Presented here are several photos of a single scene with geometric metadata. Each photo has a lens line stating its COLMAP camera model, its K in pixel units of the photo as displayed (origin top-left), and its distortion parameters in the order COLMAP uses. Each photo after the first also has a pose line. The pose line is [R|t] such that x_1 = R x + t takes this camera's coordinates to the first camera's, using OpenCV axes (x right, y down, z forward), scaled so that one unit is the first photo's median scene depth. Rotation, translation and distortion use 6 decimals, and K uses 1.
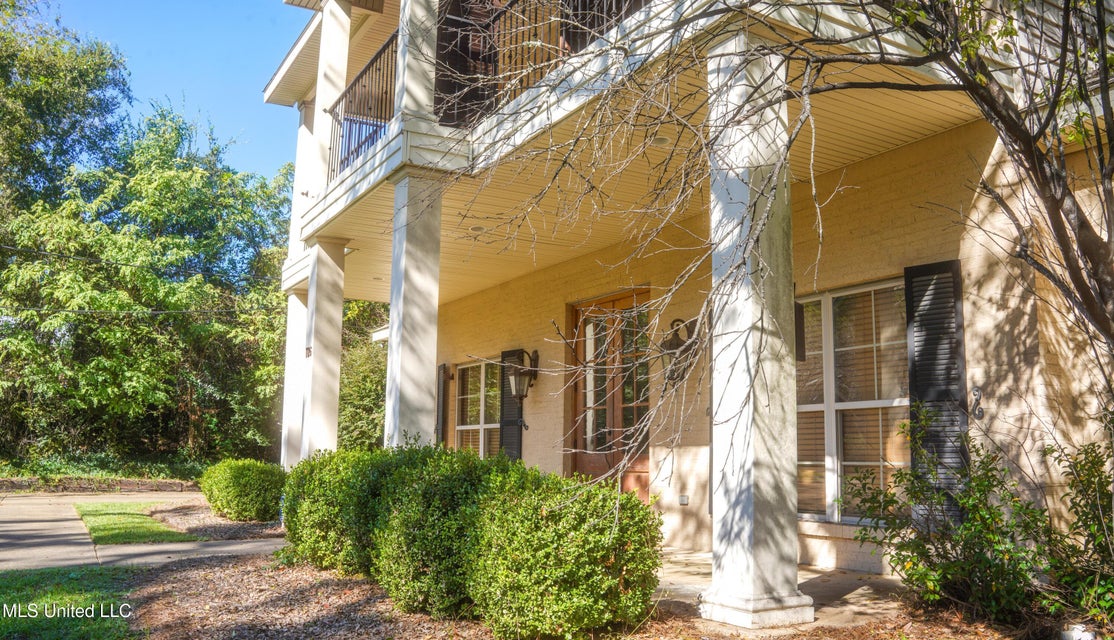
lens RADIAL K [[906.6, 0, 557.1], [0, 906.6, 317.0], [0, 0, 1]] dist [-0.202882, 0.000031]
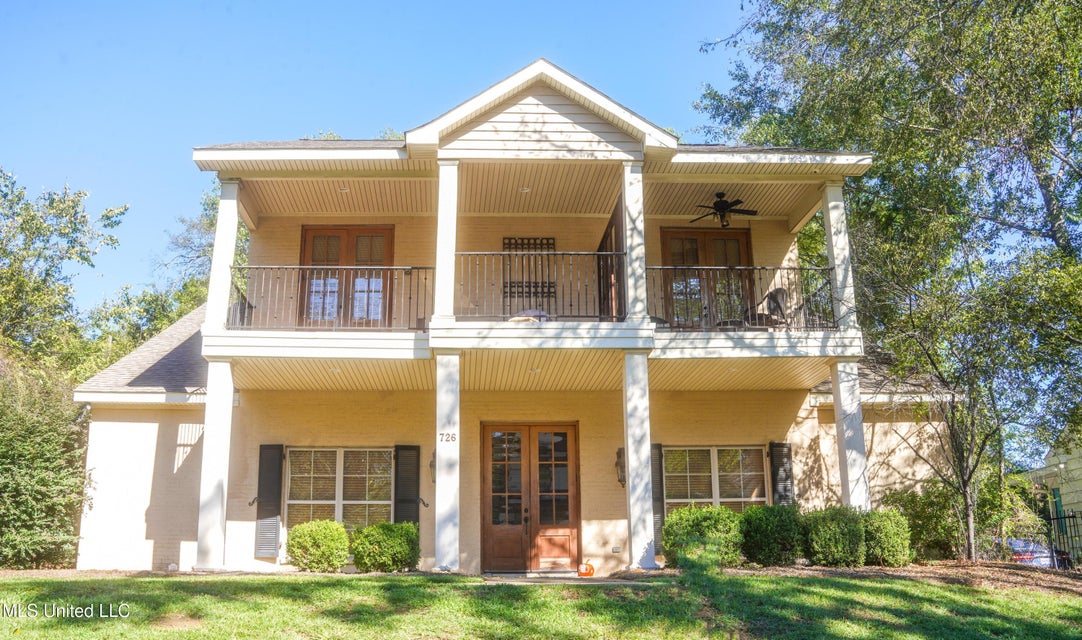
lens RADIAL K [[937.2, 0, 510.0], [0, 937.2, 327.2], [0, 0, 1]] dist [-0.156003, 0.004344]
pose [[0.473648, 0.214276, 0.854250, -1.917449], [-0.120947, 0.976587, -0.177902, 0.149976], [-0.872370, -0.019056, 0.488475, 0.345321]]
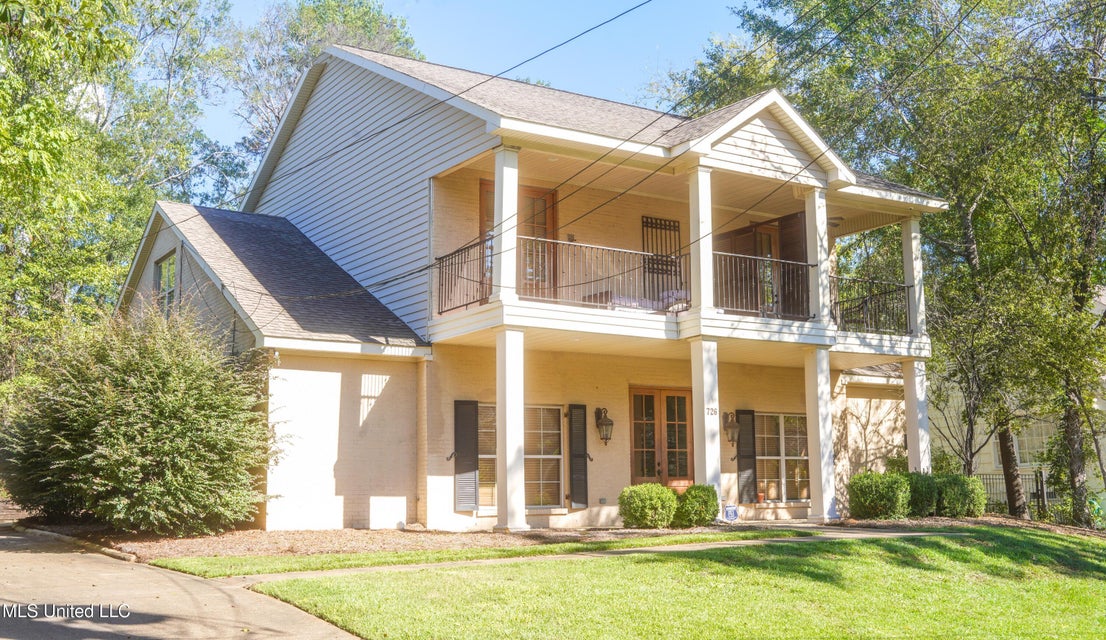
lens RADIAL K [[1128.3, 0, 553.0], [0, 1128.3, 320.0], [0, 0, 1]] dist [-0.063697, 0.001793]
pose [[-0.040404, 0.134550, 0.990083, -2.984891], [-0.142379, 0.980005, -0.138991, 0.258712], [-0.988987, -0.146582, -0.020439, 1.787911]]
